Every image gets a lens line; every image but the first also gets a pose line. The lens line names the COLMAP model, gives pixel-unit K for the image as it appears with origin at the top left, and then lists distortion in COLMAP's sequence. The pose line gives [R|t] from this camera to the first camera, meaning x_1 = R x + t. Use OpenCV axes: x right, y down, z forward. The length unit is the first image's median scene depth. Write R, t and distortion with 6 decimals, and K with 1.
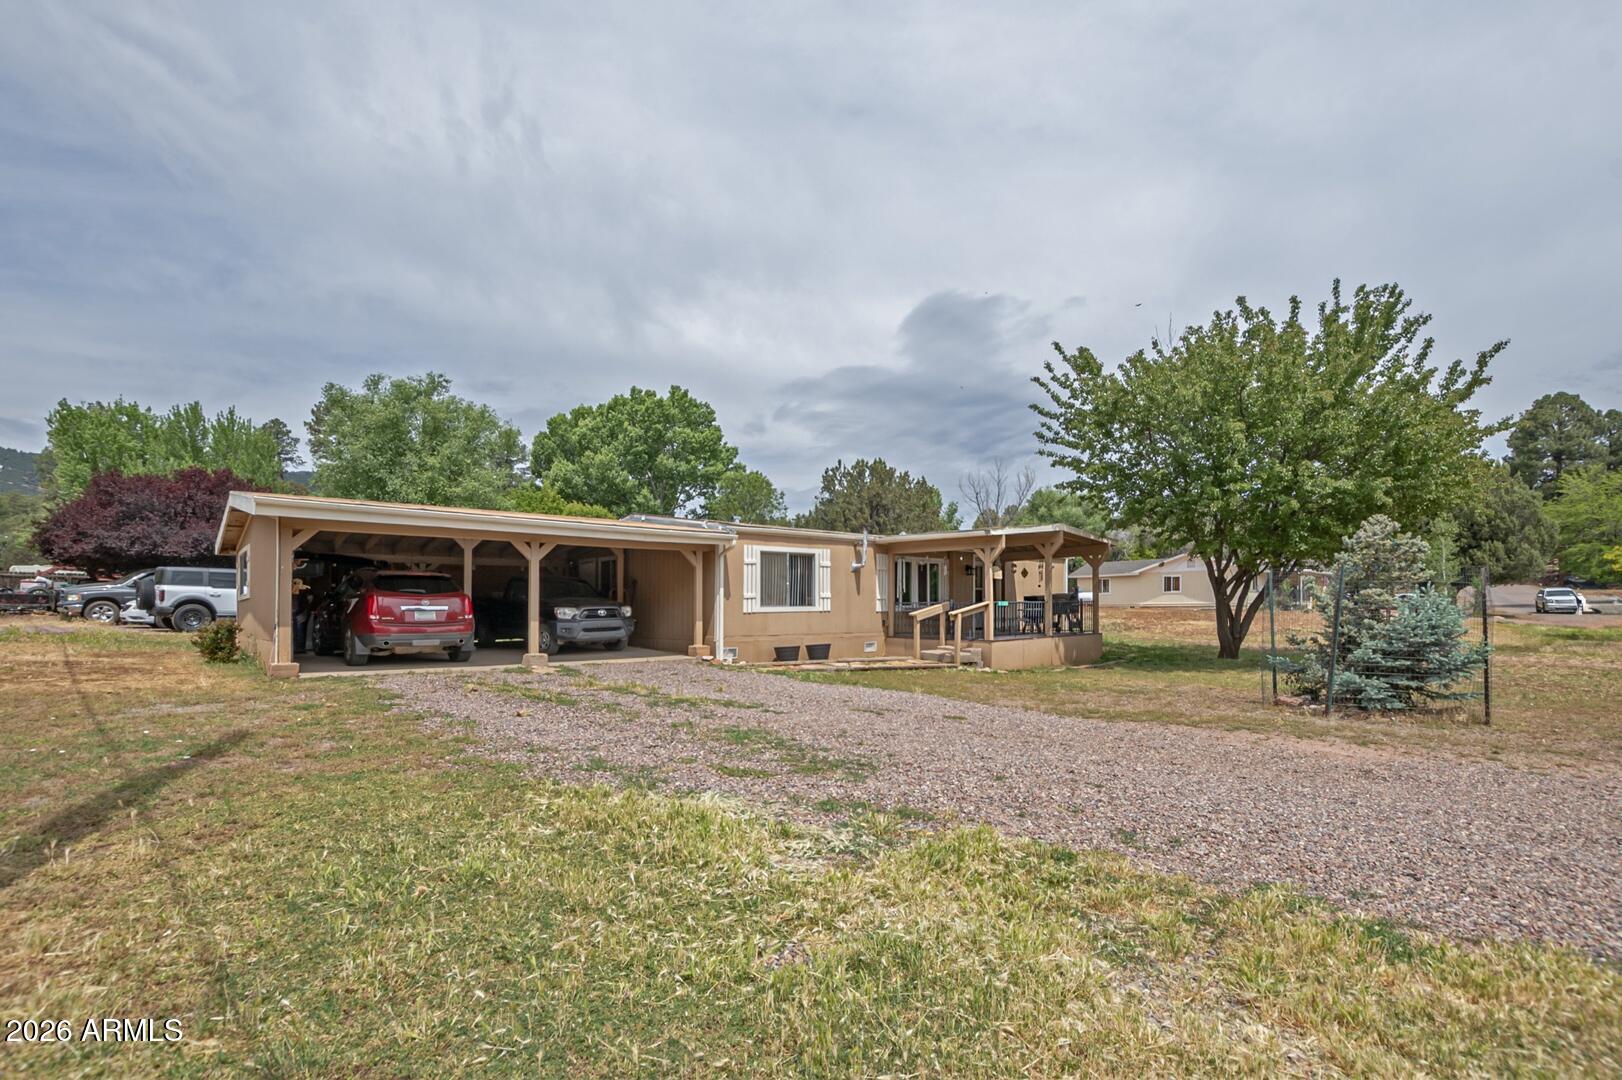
lens RADIAL K [[721.1, 0, 804.3], [0, 721.1, 533.0], [0, 0, 1]] dist [0.104192, -0.000023]
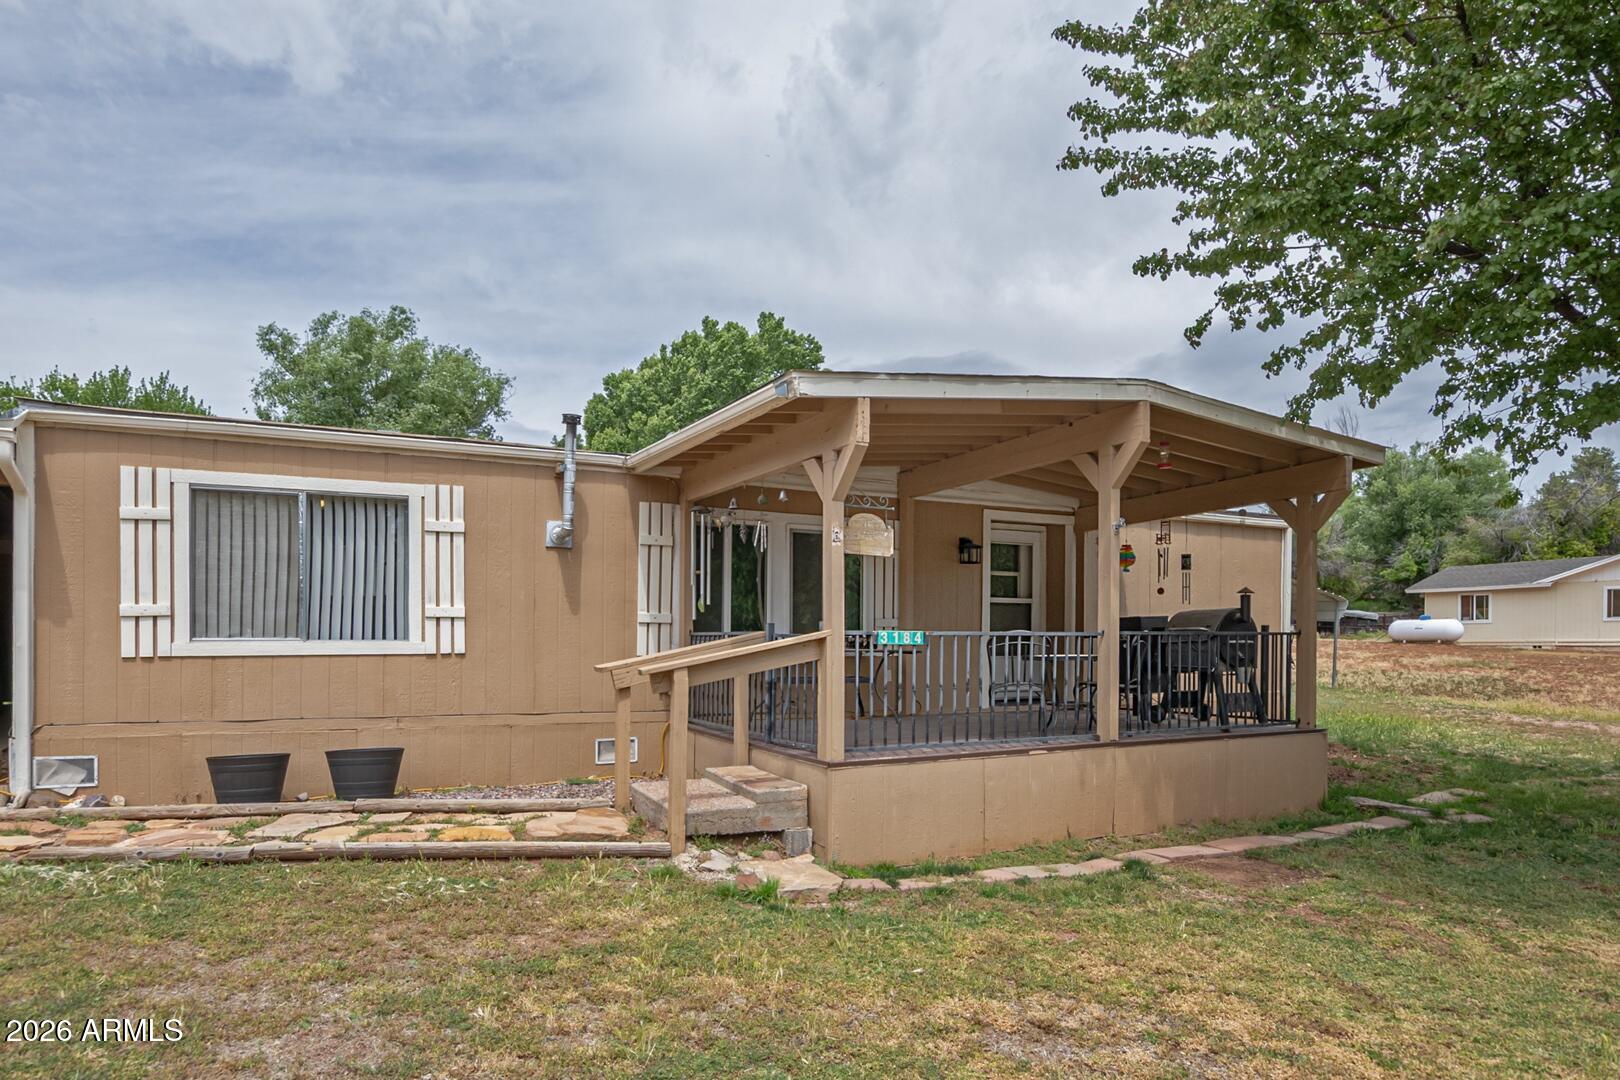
lens RADIAL K [[928.0, 0, 810.9], [0, 928.0, 582.1], [0, 0, 1]] dist [0.056666, 0.000279]
pose [[0.968982, -0.000587, -0.247131, 0.292679], [0.011628, 0.998998, 0.043220, 0.048836], [0.246858, -0.044753, 0.968018, 0.534328]]
